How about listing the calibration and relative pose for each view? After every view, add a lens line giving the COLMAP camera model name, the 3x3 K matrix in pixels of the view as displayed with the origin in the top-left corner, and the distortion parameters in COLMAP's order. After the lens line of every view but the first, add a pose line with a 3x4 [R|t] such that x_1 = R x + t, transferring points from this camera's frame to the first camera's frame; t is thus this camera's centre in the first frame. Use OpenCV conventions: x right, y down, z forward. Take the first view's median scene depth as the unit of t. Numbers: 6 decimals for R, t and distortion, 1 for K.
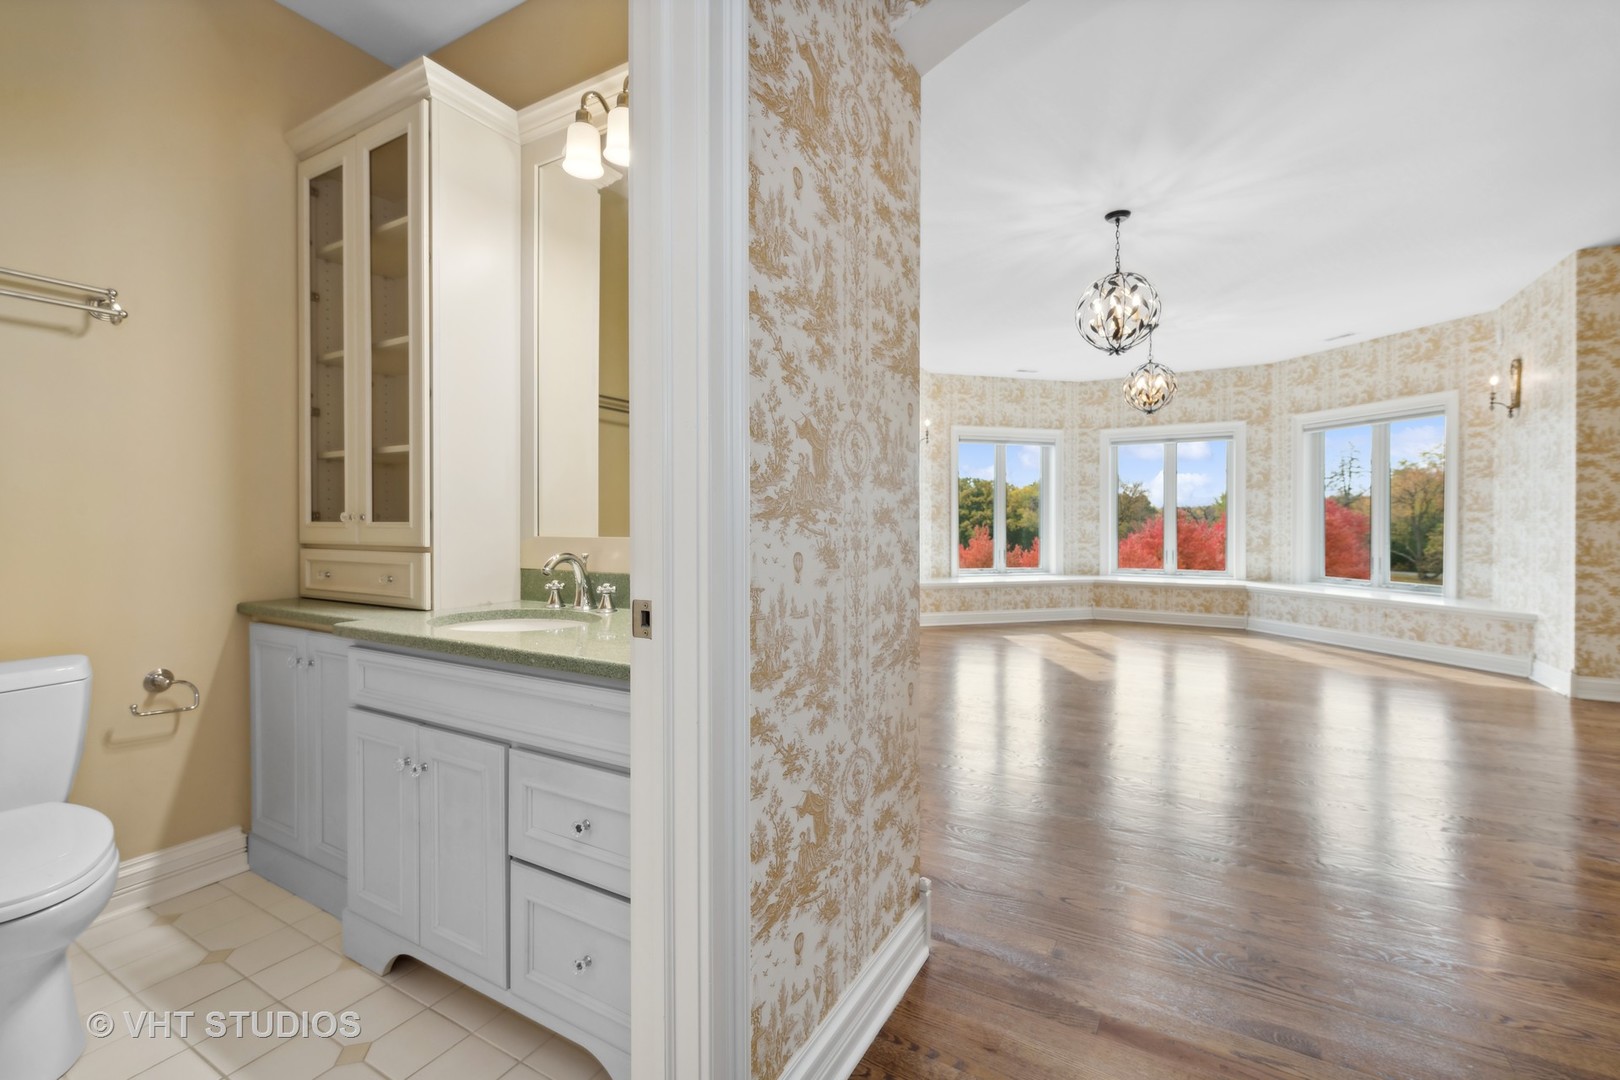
lens RADIAL K [[690.1, 0, 810.8], [0, 690.1, 535.9], [0, 0, 1]] dist [-0.002261, 0.000057]
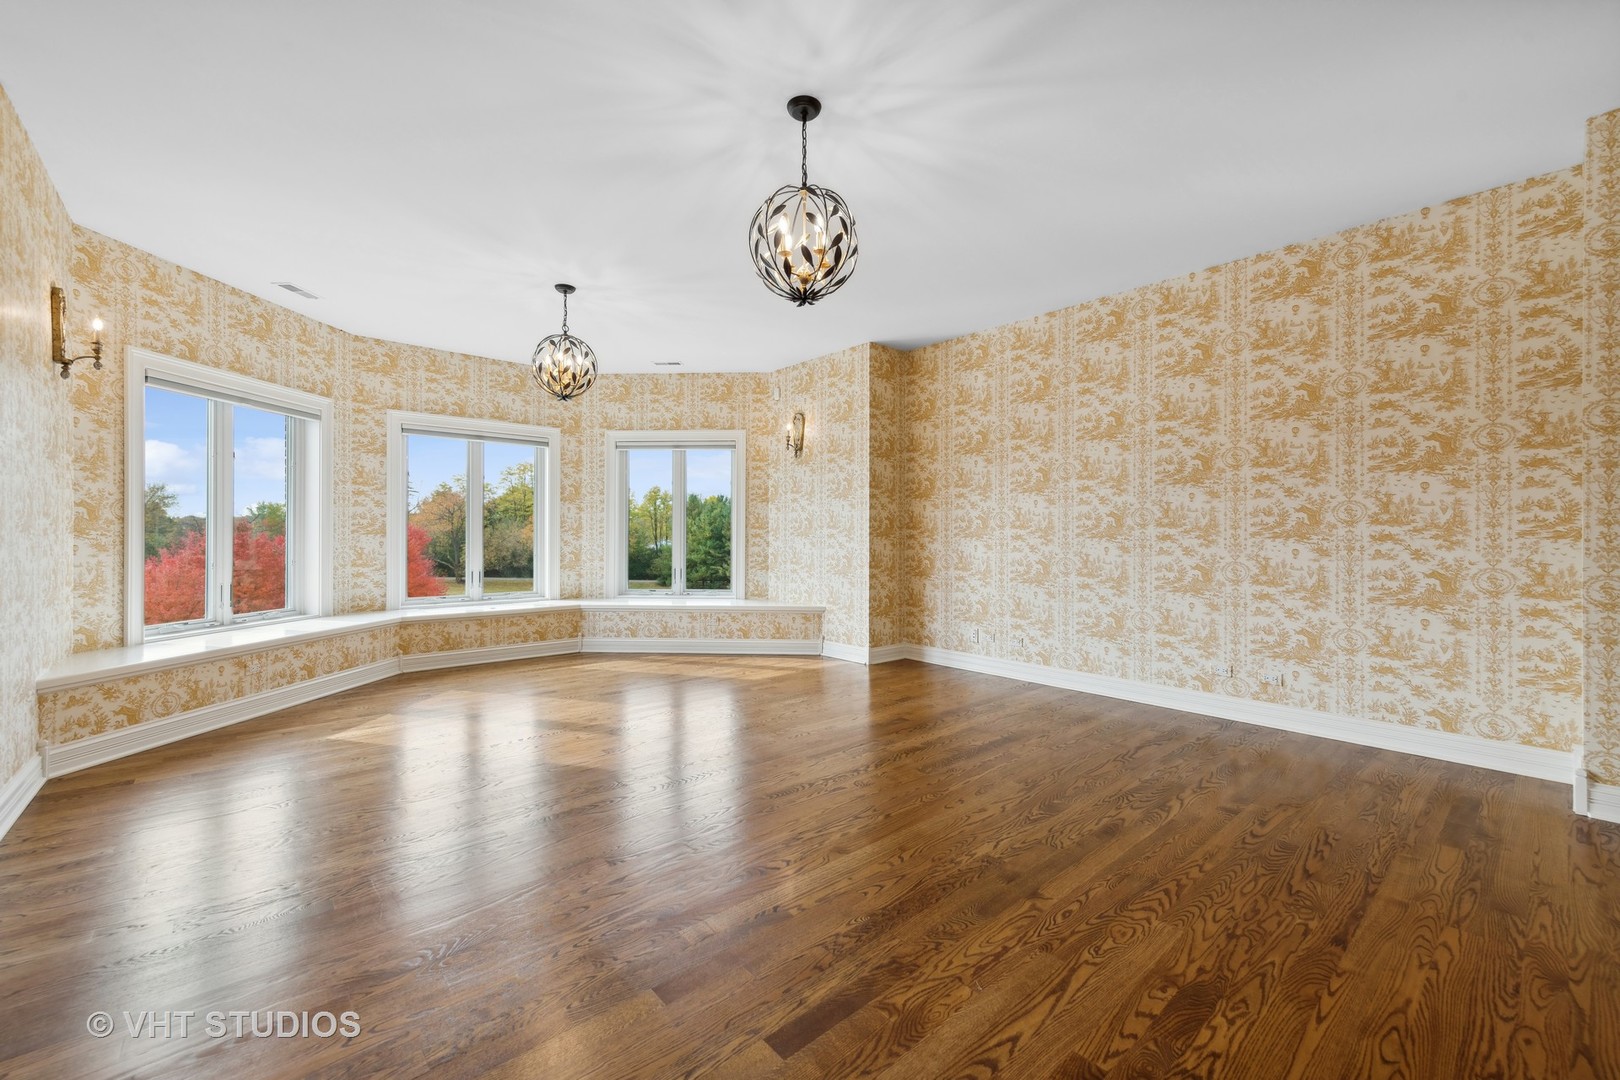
lens RADIAL K [[648.0, 0, 809.6], [0, 648.0, 536.8], [0, 0, 1]] dist [0.010252, -0.000534]
pose [[0.319293, -0.000038, 0.947656, -0.095497], [0.017237, 0.999835, -0.005768, -0.009505], [-0.947499, 0.018177, 0.319240, 0.400470]]
